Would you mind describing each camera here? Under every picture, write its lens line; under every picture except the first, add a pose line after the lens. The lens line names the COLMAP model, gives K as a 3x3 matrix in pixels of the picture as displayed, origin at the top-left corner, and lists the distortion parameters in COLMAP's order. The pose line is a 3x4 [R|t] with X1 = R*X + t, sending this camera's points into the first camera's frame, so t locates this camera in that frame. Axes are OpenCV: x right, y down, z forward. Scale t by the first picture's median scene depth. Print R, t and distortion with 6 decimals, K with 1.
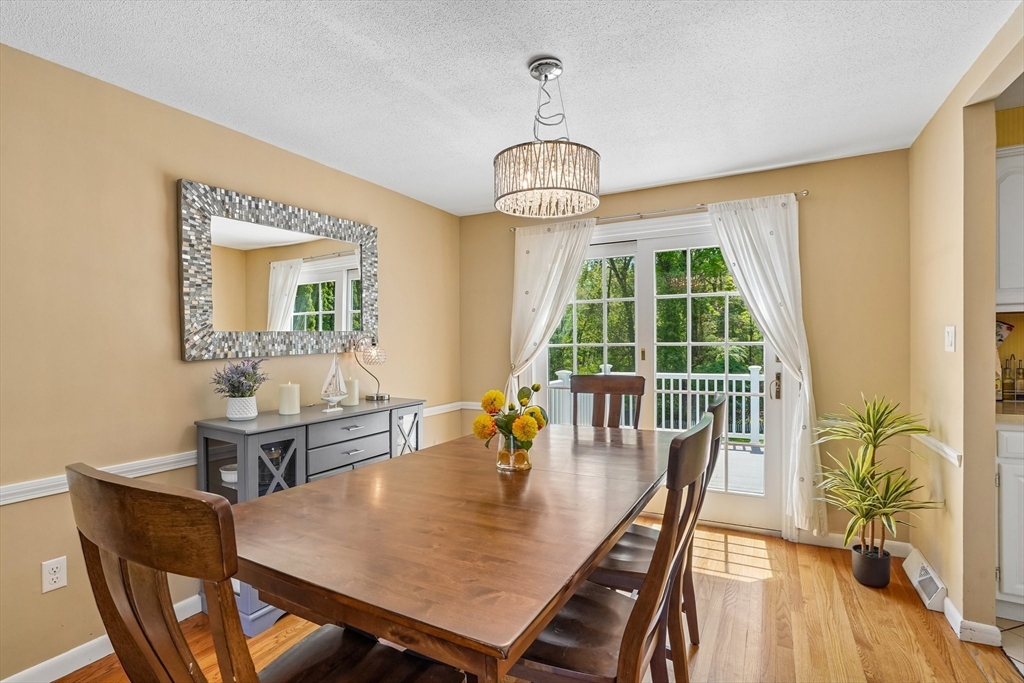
lens RADIAL K [[482.6, 0, 513.7], [0, 482.6, 343.2], [0, 0, 1]] dist [-0.059309, 0.016099]
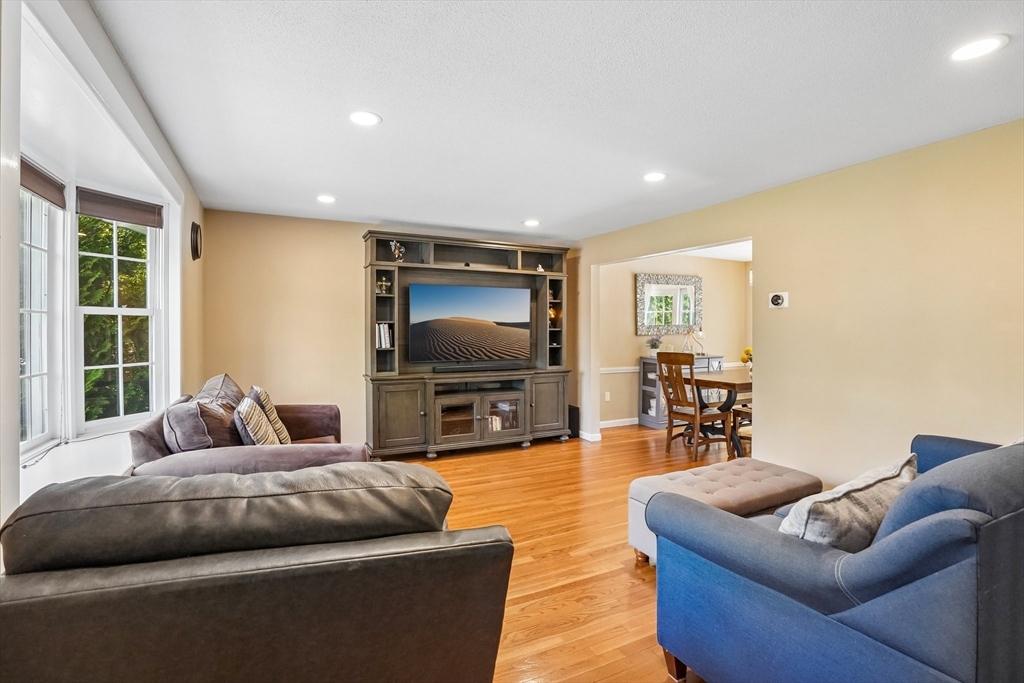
lens RADIAL K [[482.6, 0, 512.3], [0, 482.6, 334.1], [0, 0, 1]] dist [-0.059309, 0.016099]
pose [[0.822796, 0.017856, -0.568056, 0.352198], [-0.007257, 0.999755, 0.020914, -0.027193], [0.568290, -0.013086, 0.822724, -1.851557]]
